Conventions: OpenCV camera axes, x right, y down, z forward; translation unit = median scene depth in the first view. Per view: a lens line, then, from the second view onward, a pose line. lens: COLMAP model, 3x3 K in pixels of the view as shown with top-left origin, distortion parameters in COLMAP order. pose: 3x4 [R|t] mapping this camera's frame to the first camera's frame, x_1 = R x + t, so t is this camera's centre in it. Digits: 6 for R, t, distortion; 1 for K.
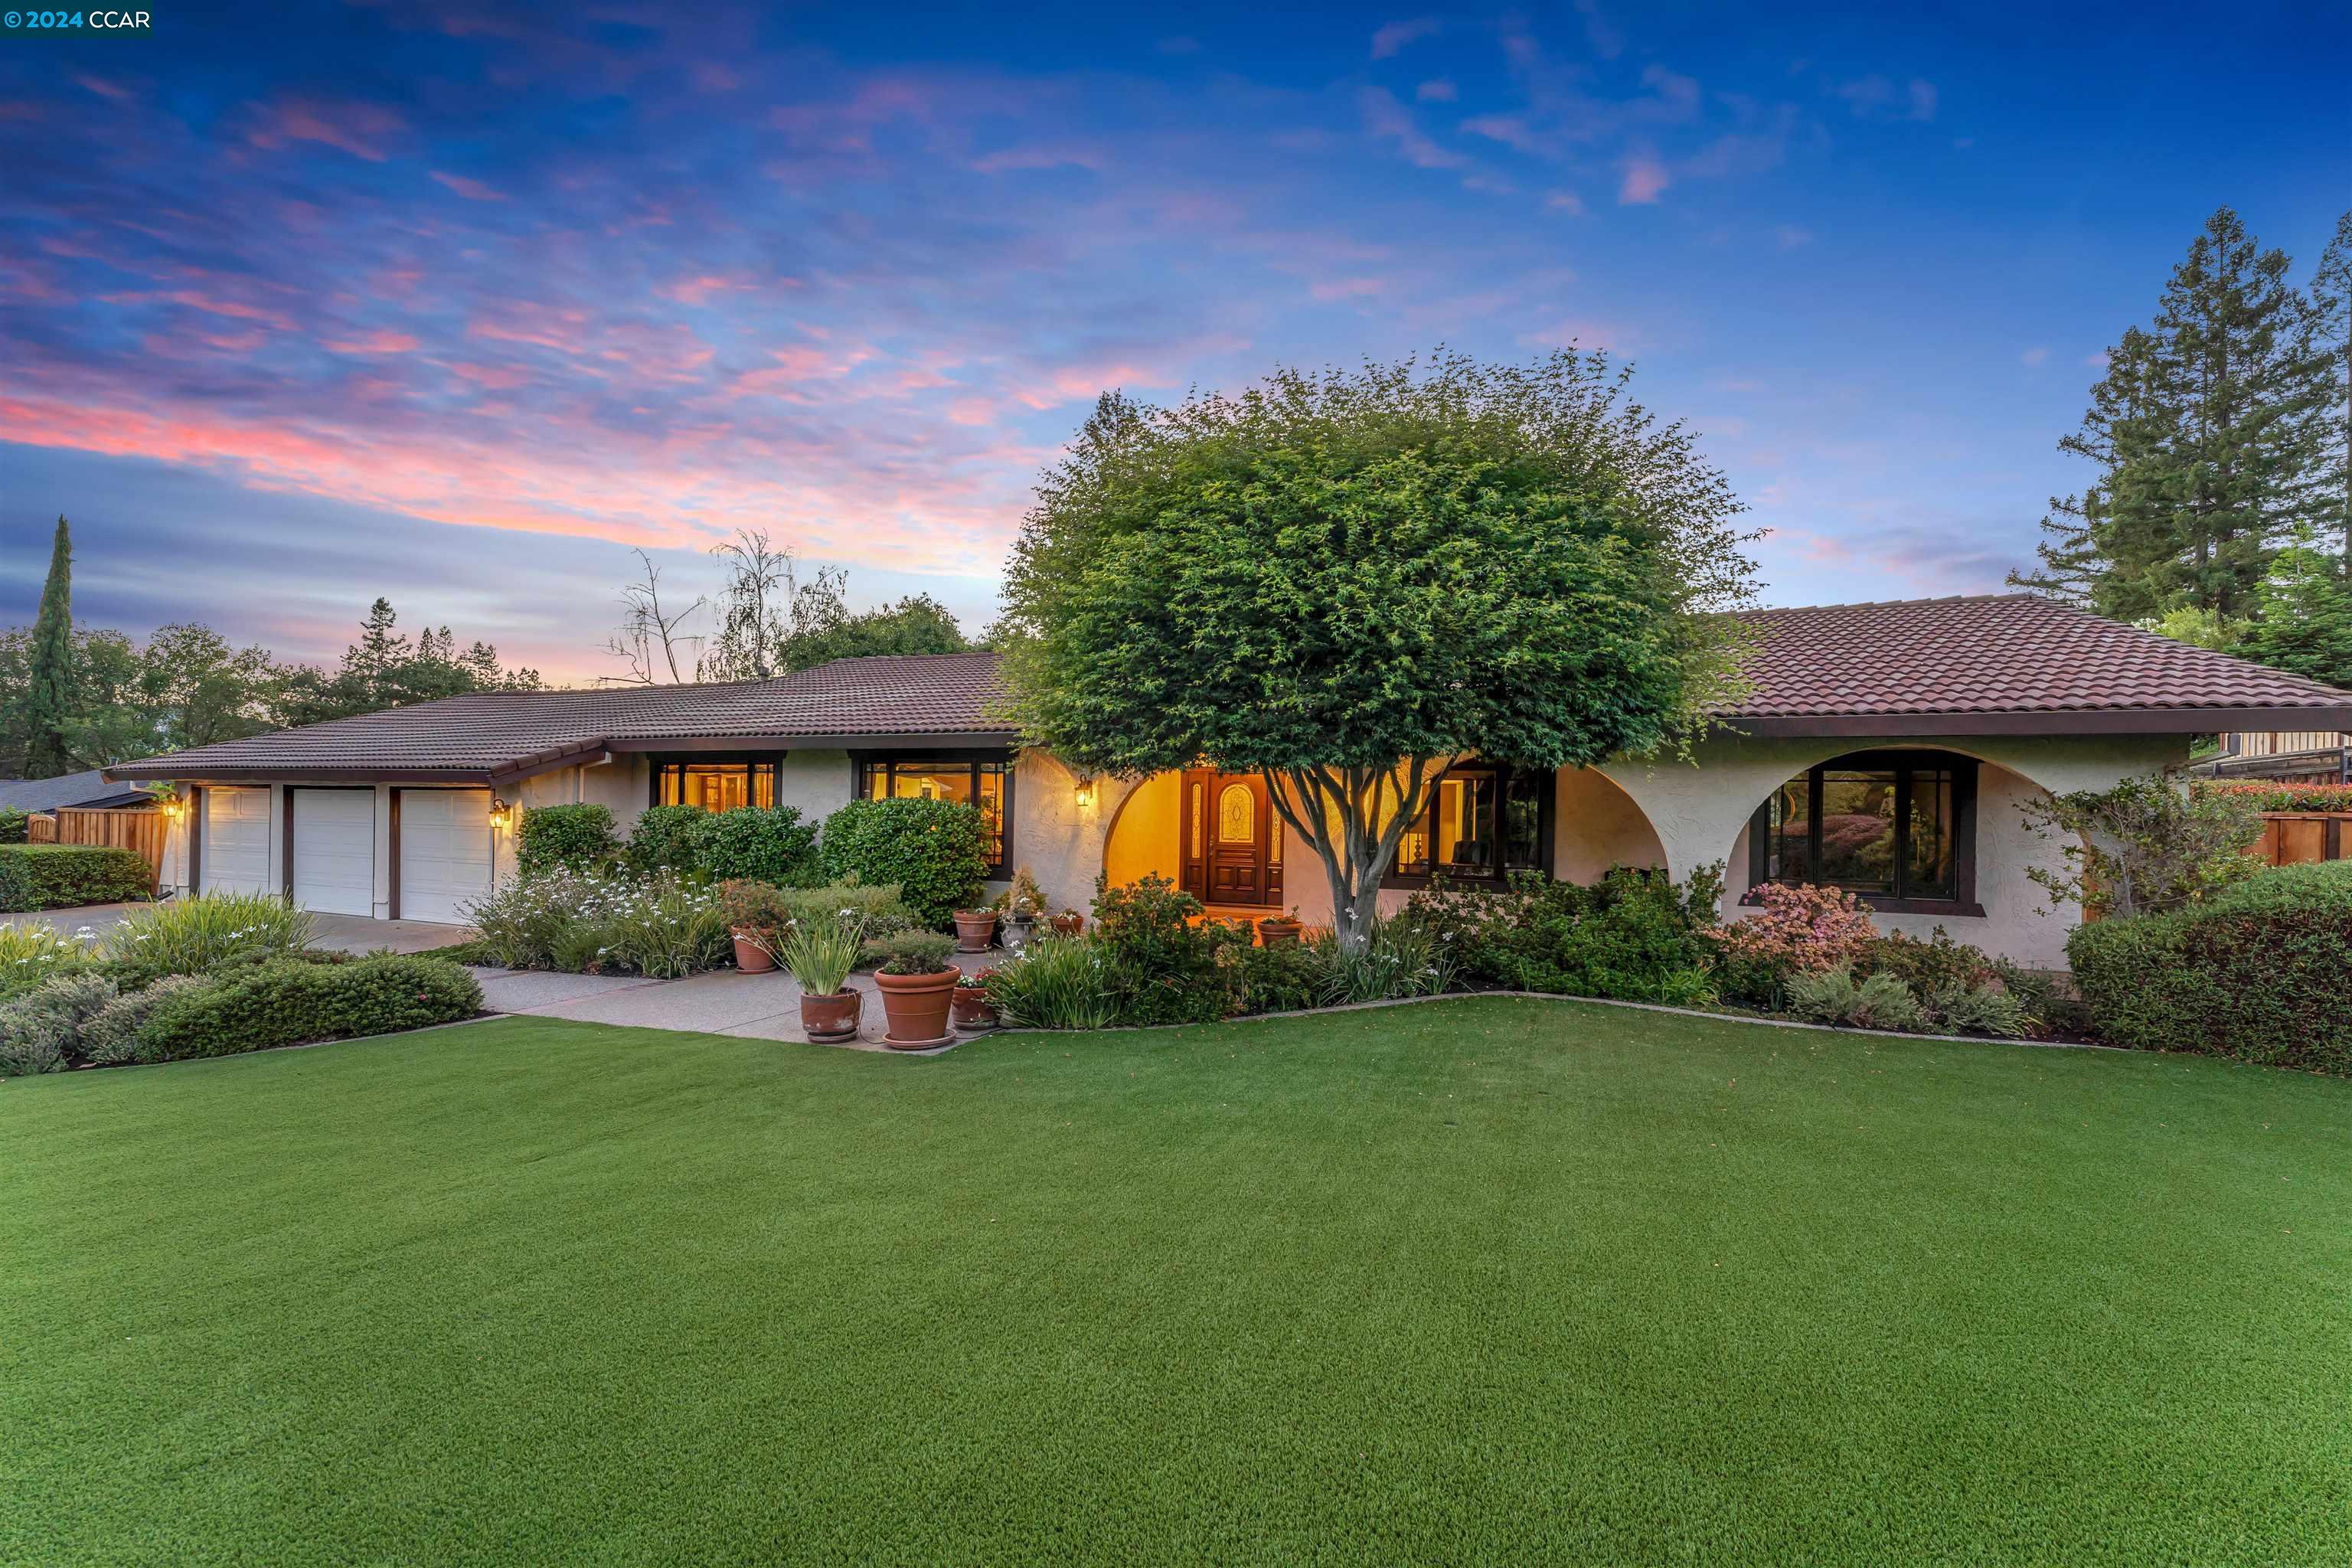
lens RADIAL K [[970.5, 0, 1177.5], [0, 970.5, 831.2], [0, 0, 1]] dist [-0.000193, 0.000794]
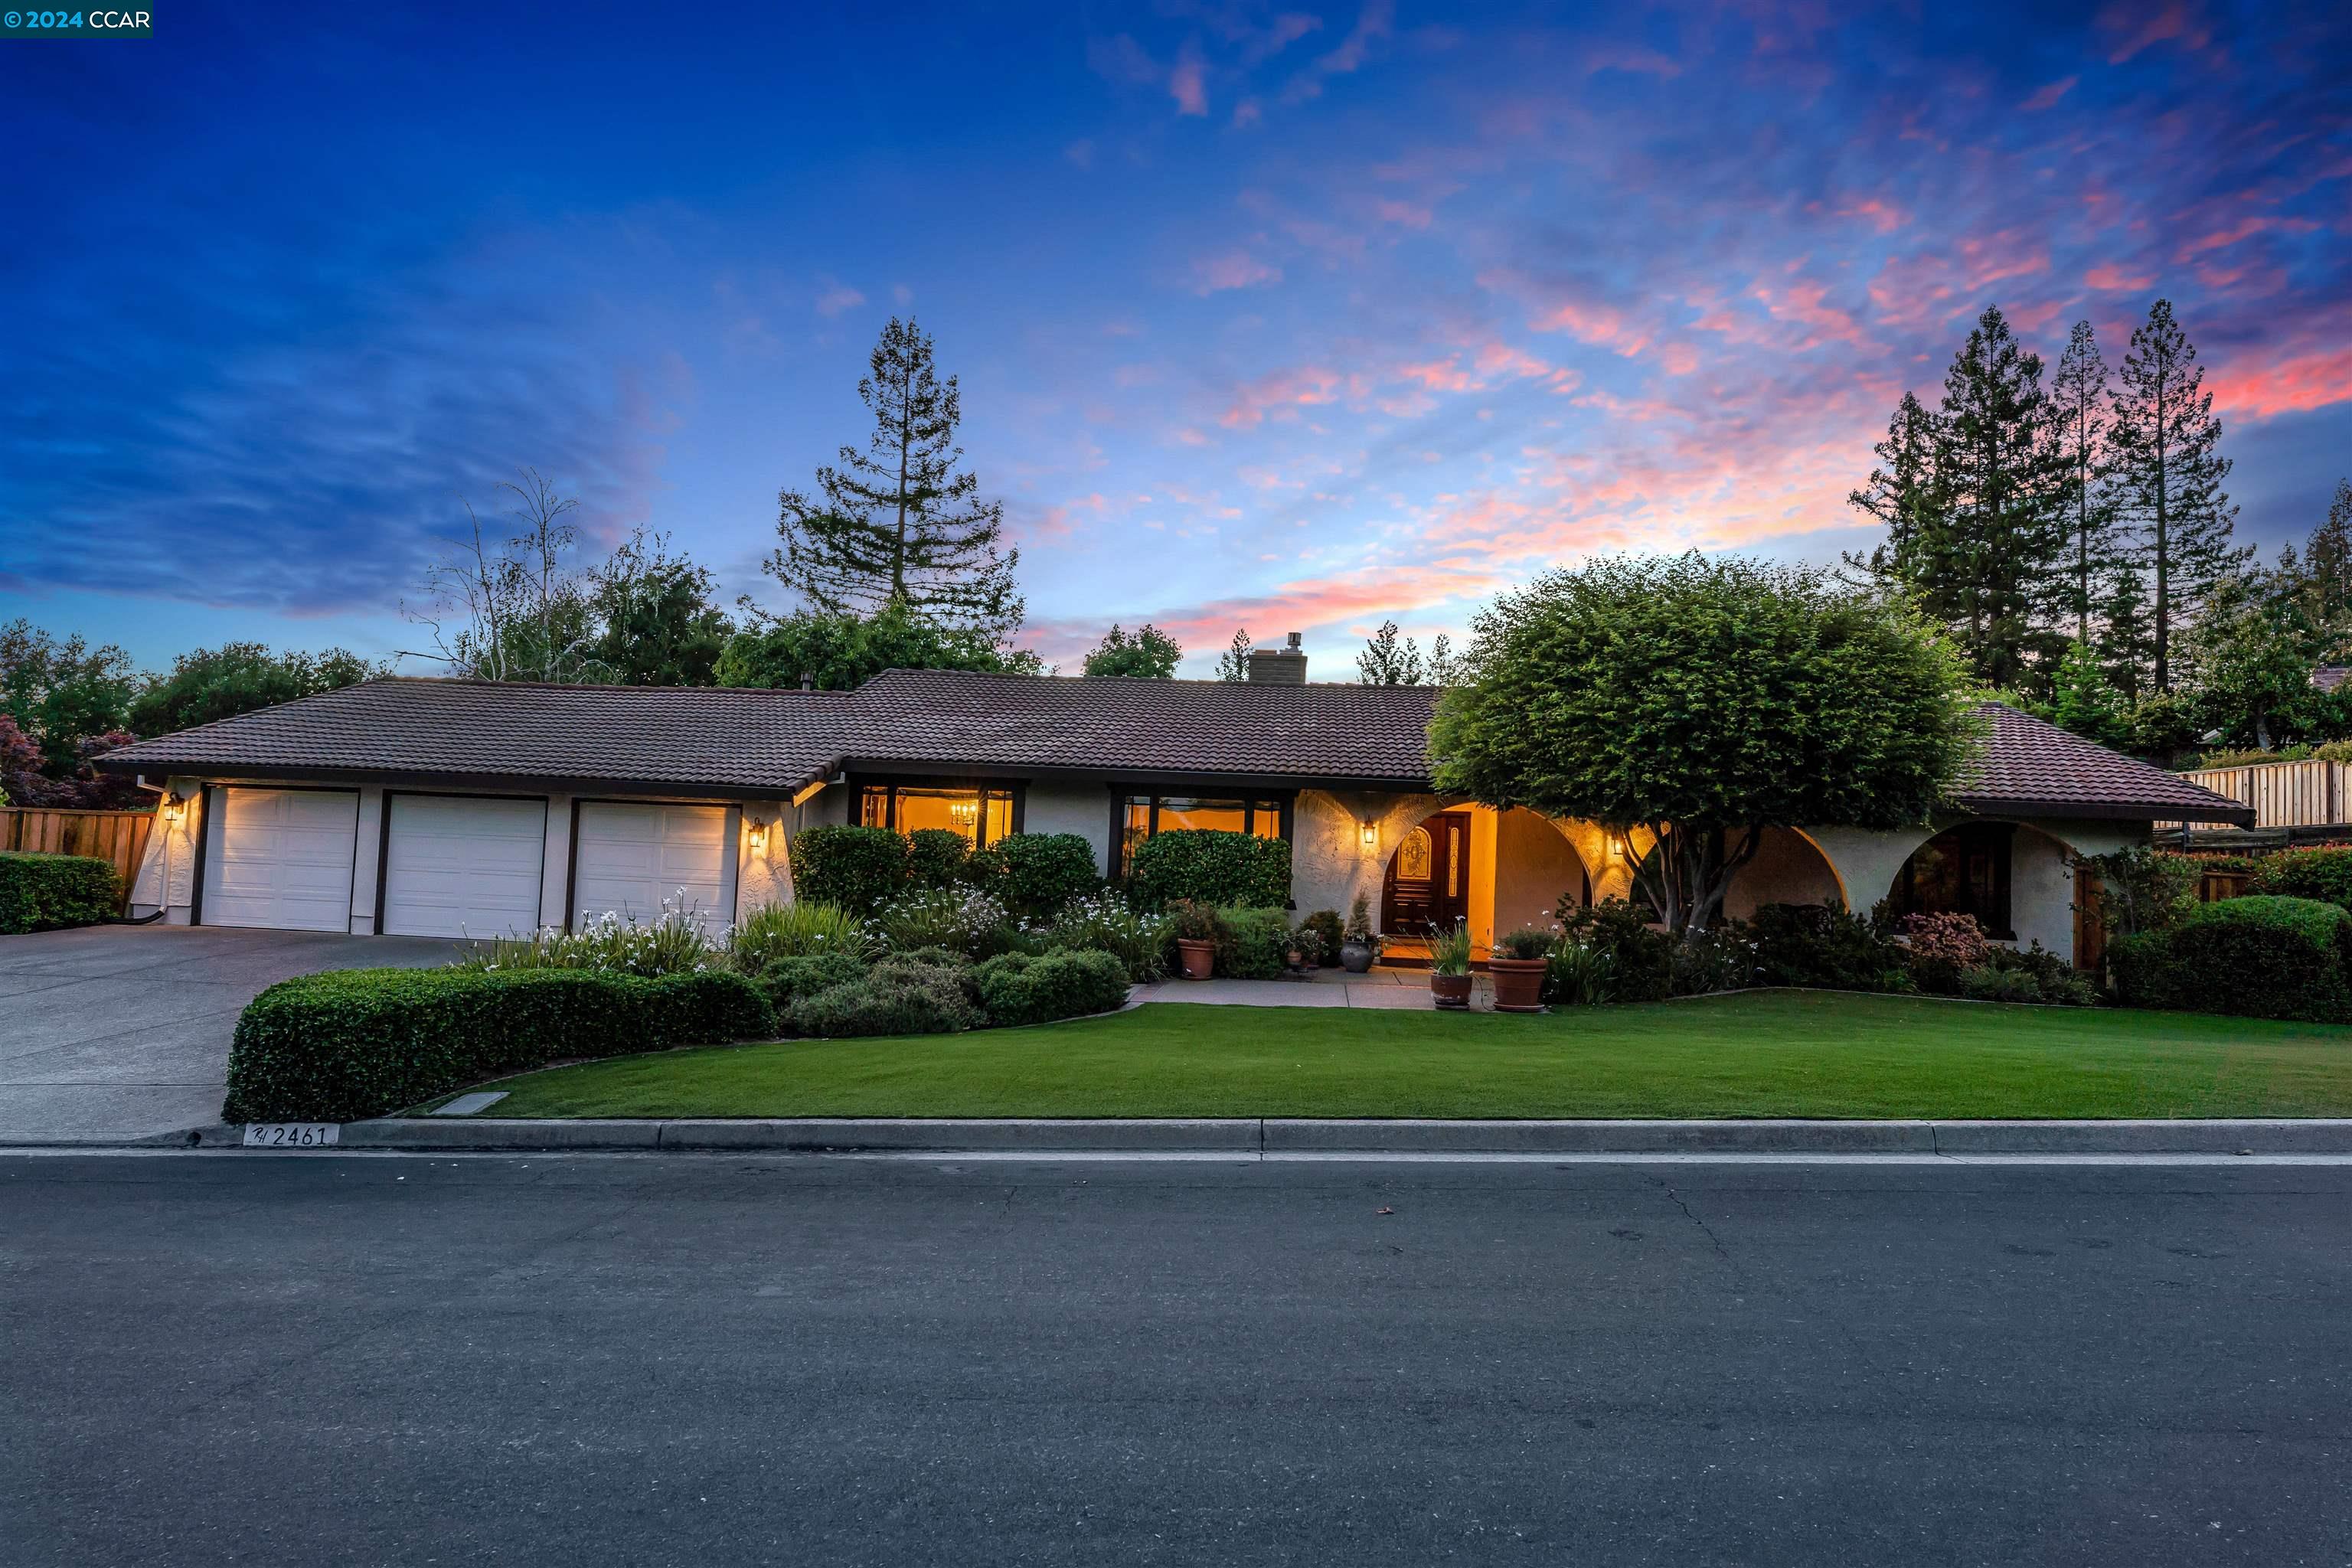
lens RADIAL K [[1313.6, 0, 1166.4], [0, 1313.6, 818.7], [0, 0, 1]] dist [-0.003423, -0.000904]
pose [[0.958411, 0.034182, 0.283336, -0.760914], [-0.021866, 0.998678, -0.046517, 0.022599], [-0.284551, 0.038387, 0.957892, -0.409677]]
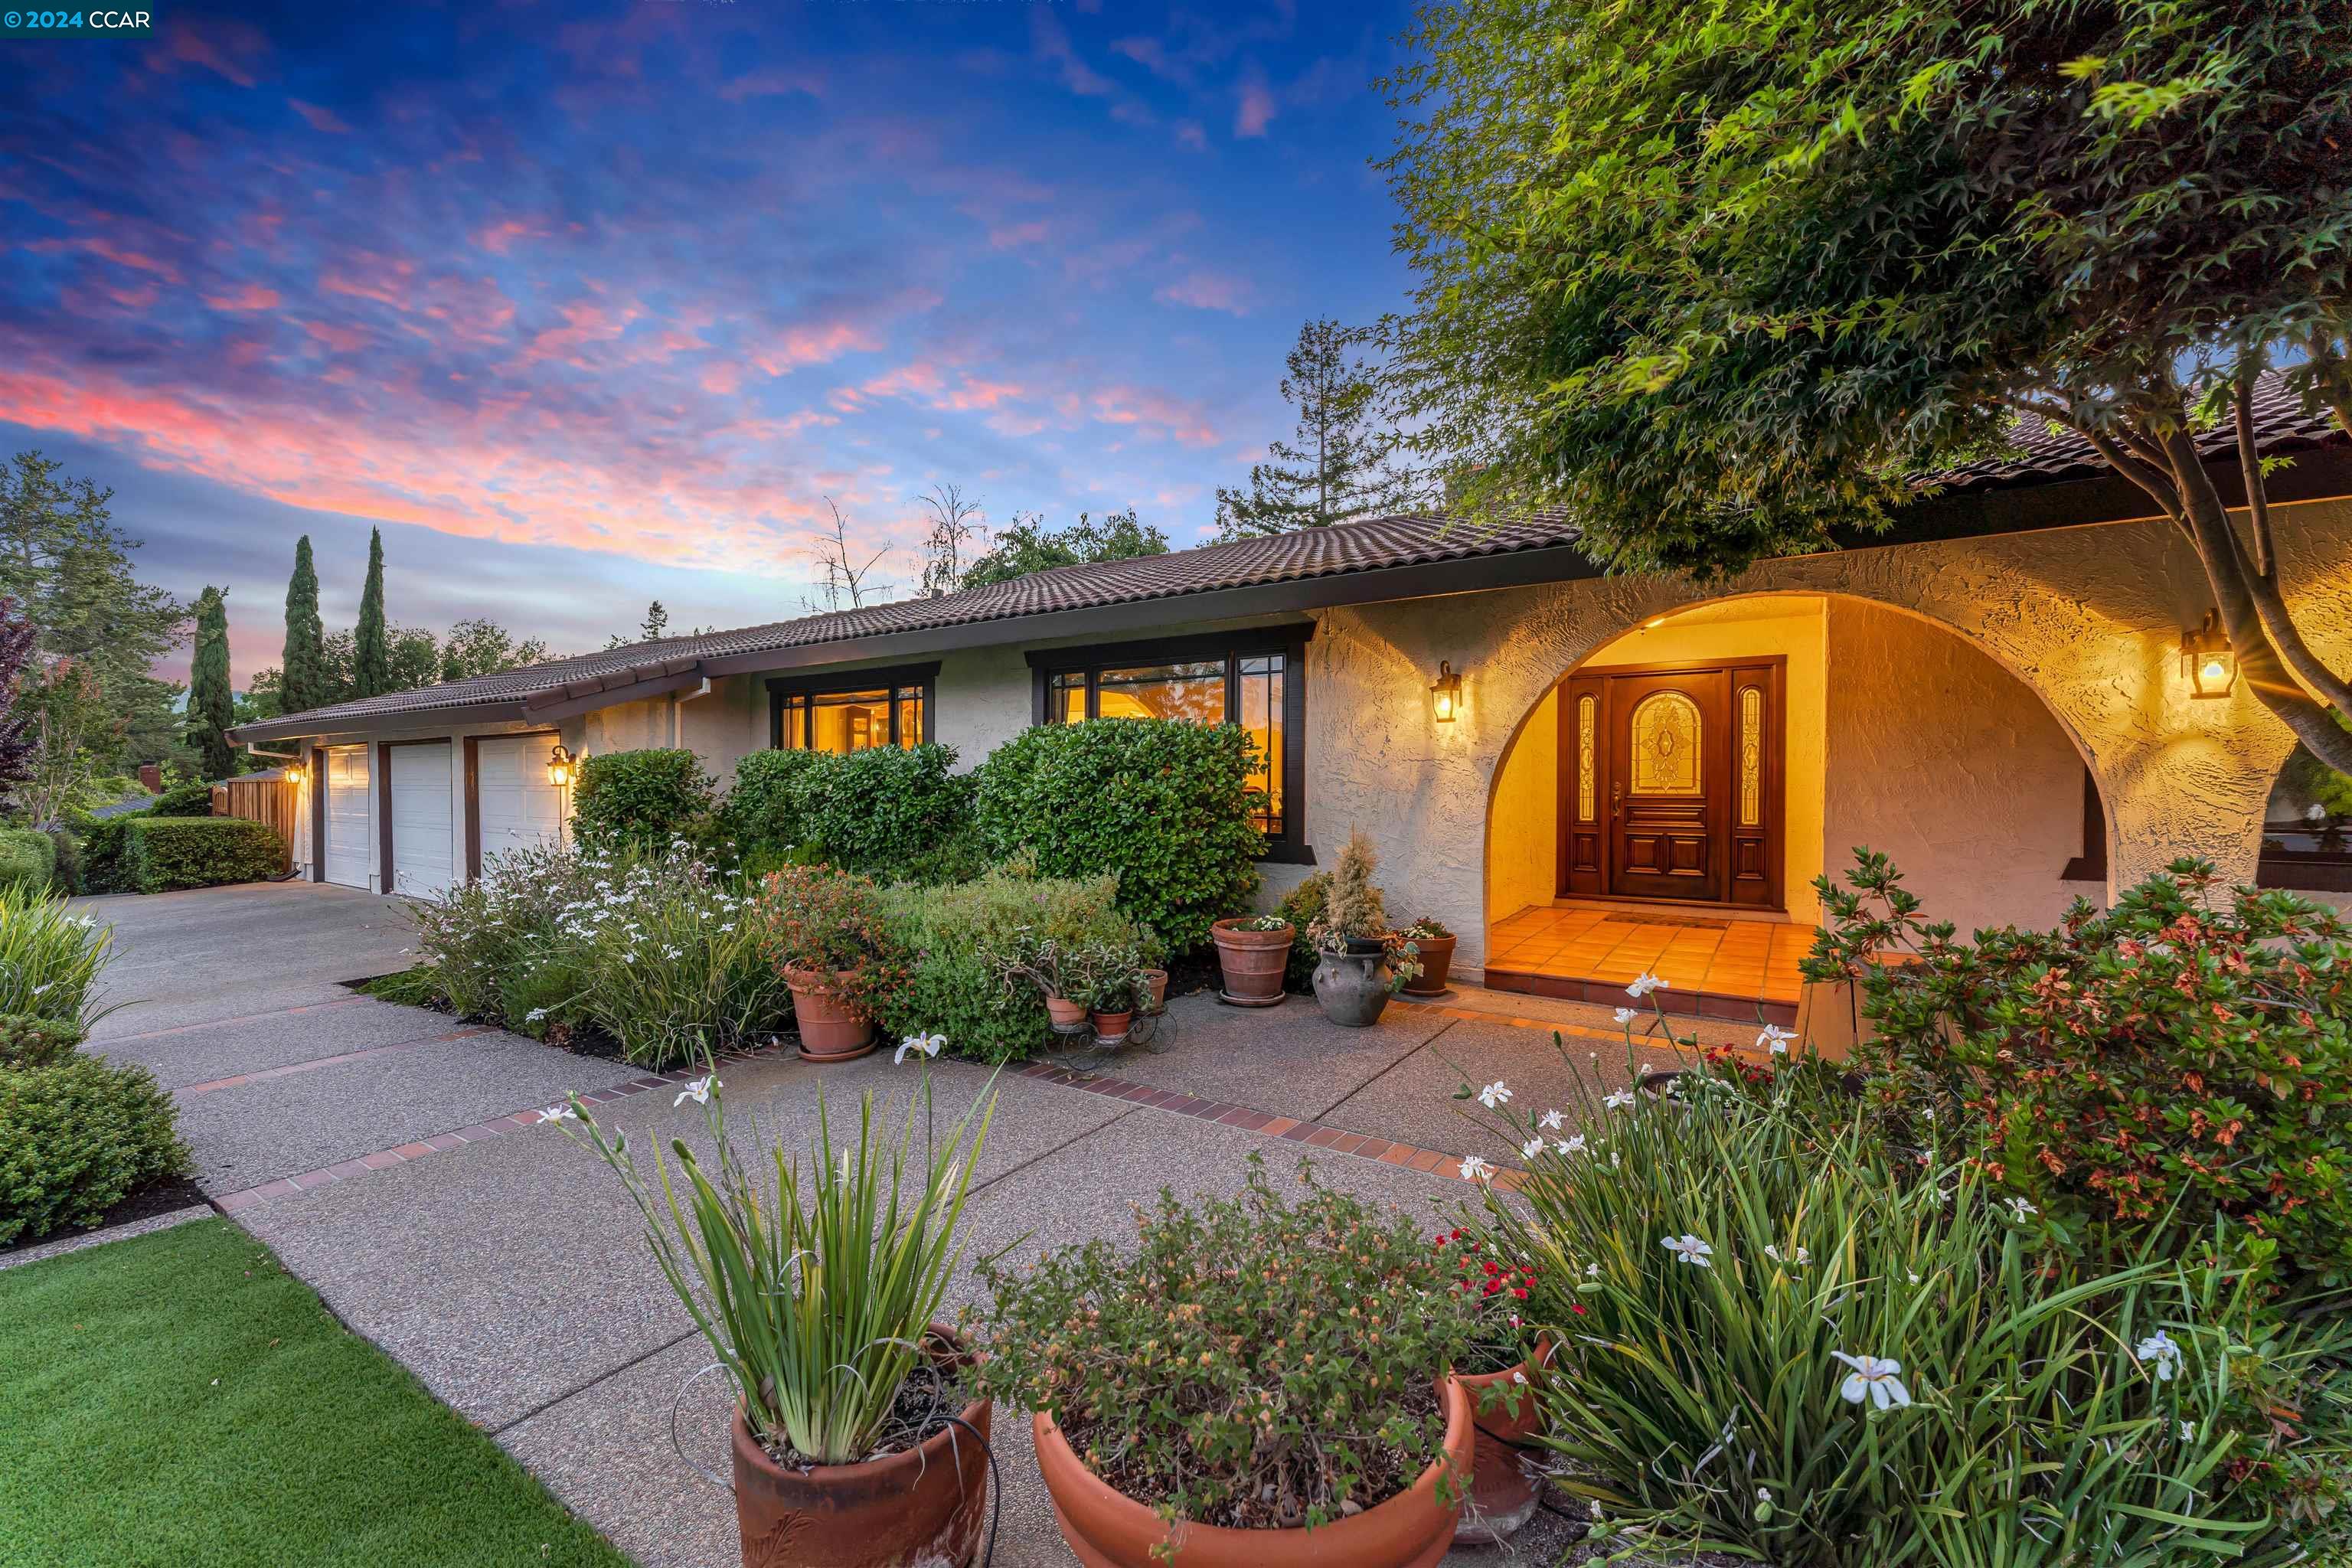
lens RADIAL K [[943.0, 0, 1163.0], [0, 943.0, 798.8], [0, 0, 1]] dist [0.002142, -0.000011]
pose [[0.977868, -0.013219, -0.208807, -0.140562], [0.012887, 0.999913, -0.002947, 0.015276], [0.208827, 0.000191, 0.977953, 0.467769]]
